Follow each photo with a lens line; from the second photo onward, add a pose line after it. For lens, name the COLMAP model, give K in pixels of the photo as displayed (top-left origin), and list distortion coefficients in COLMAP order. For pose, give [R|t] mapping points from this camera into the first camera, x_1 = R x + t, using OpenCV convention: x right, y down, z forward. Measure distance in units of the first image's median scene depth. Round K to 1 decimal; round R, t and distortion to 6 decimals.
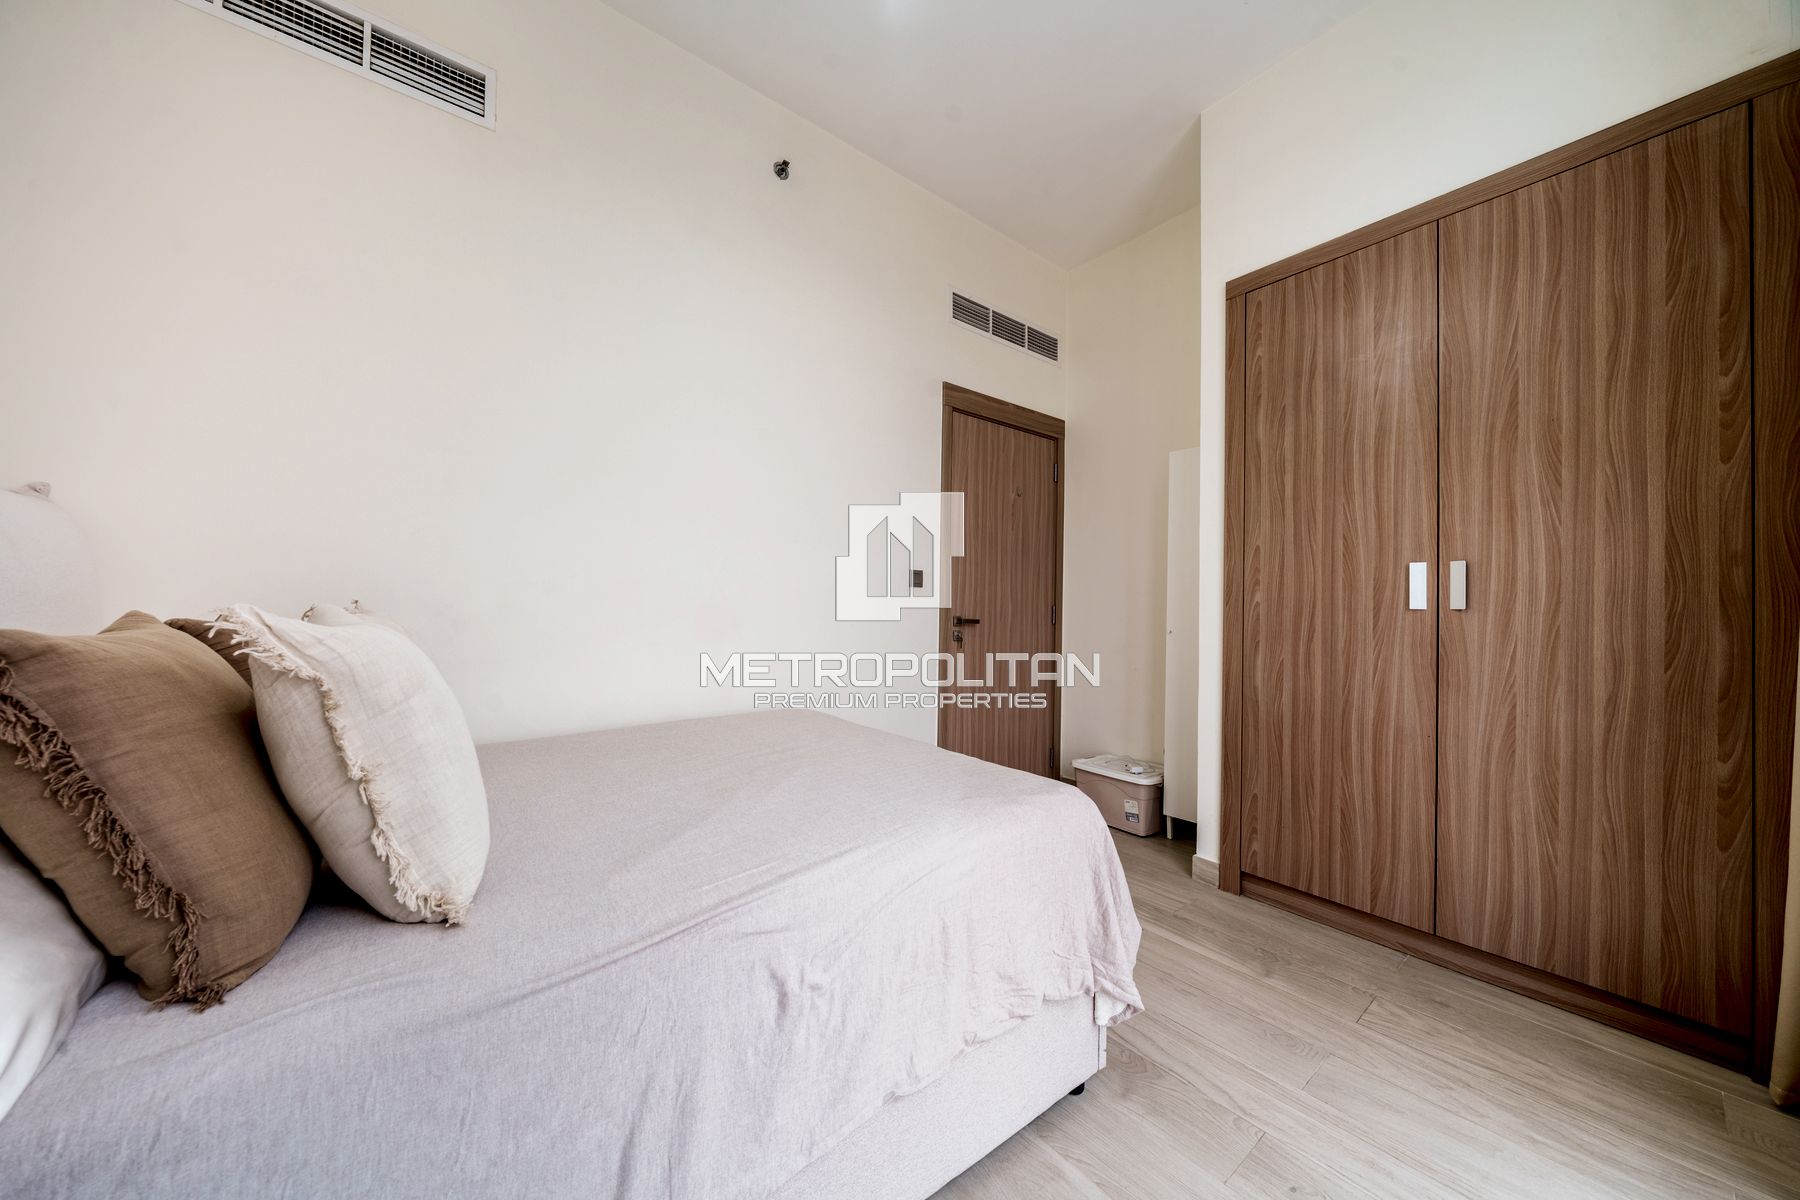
lens RADIAL K [[618.6, 0, 895.1], [0, 618.6, 602.7], [0, 0, 1]] dist [-0.000320, 0.001708]
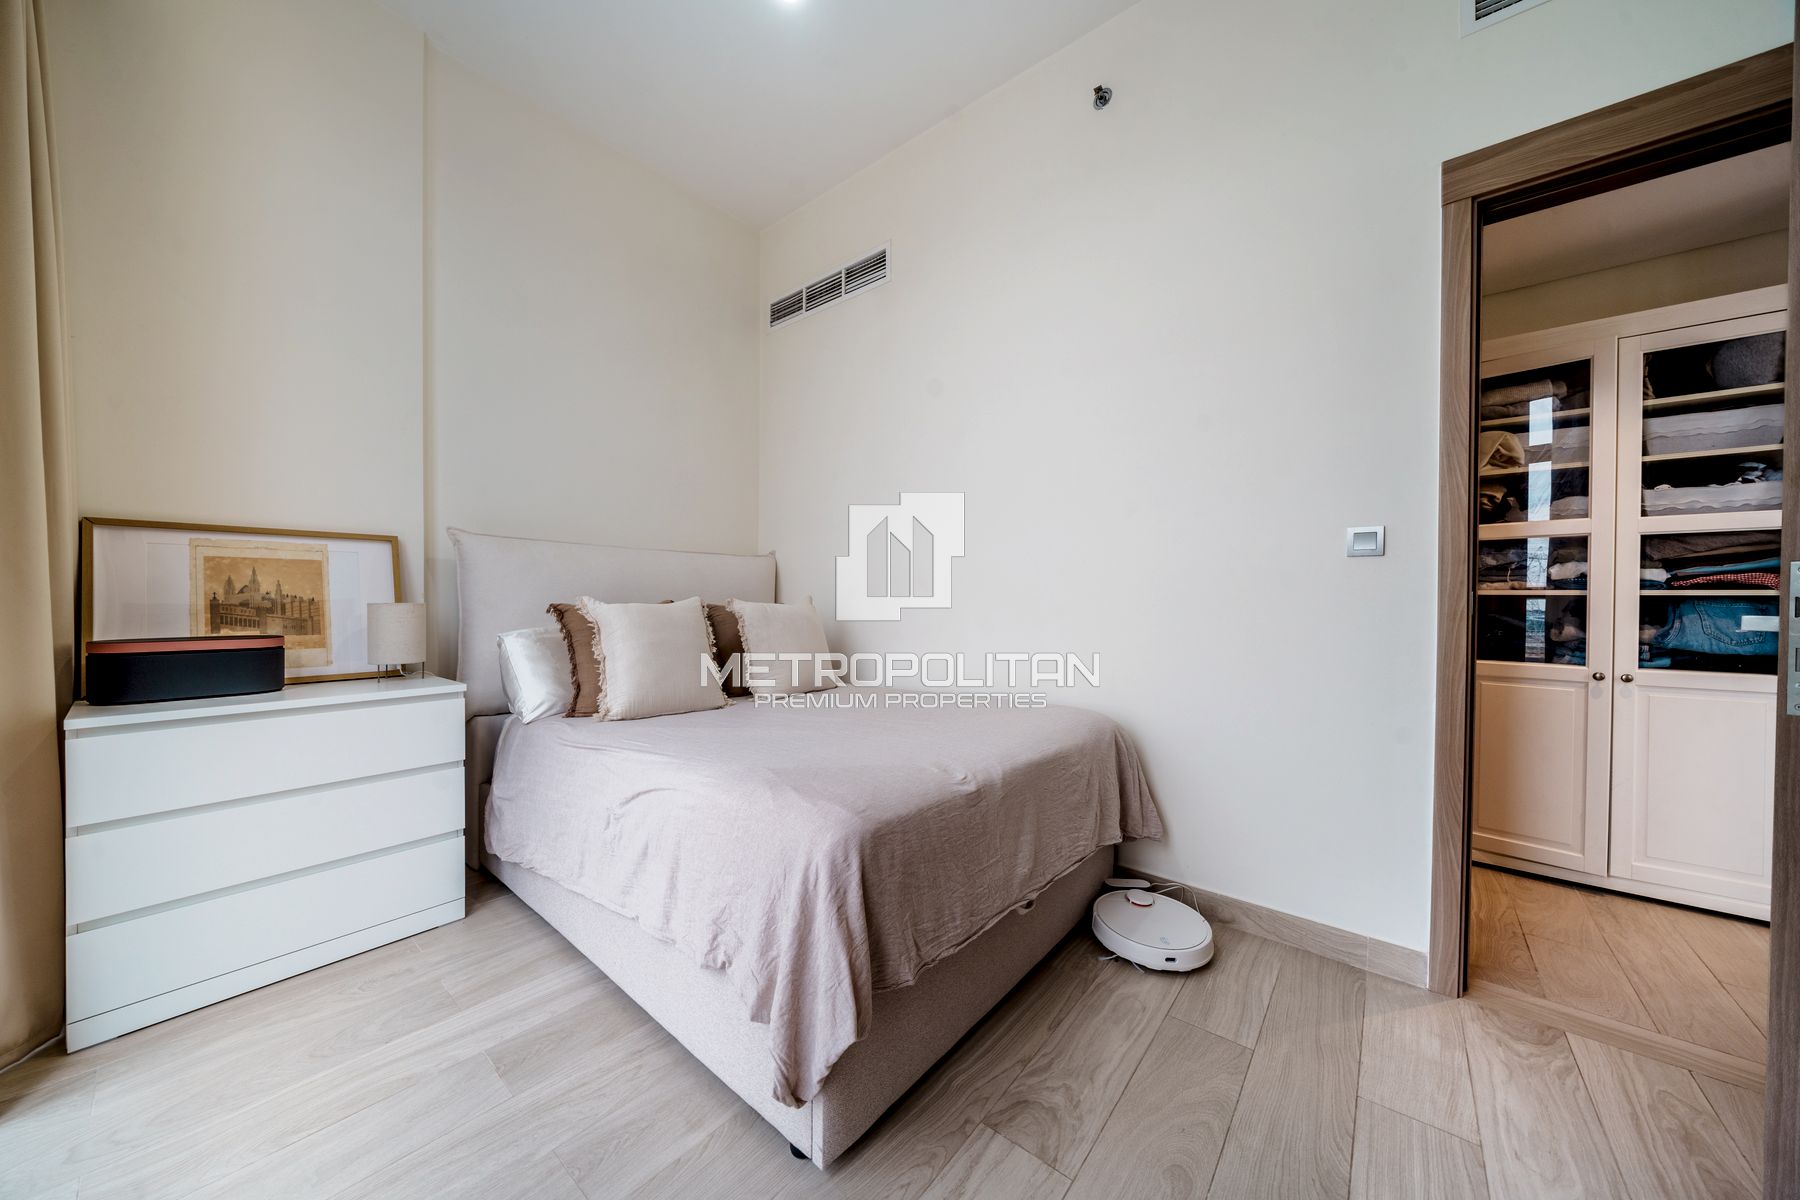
lens RADIAL K [[618.6, 0, 895.1], [0, 618.6, 602.7], [0, 0, 1]] dist [-0.000320, 0.001708]
pose [[0.212607, -0.001037, -0.977137, 1.065476], [0.025478, 0.999665, 0.004482, 0.015238], [0.976806, -0.025848, 0.212562, 0.876270]]
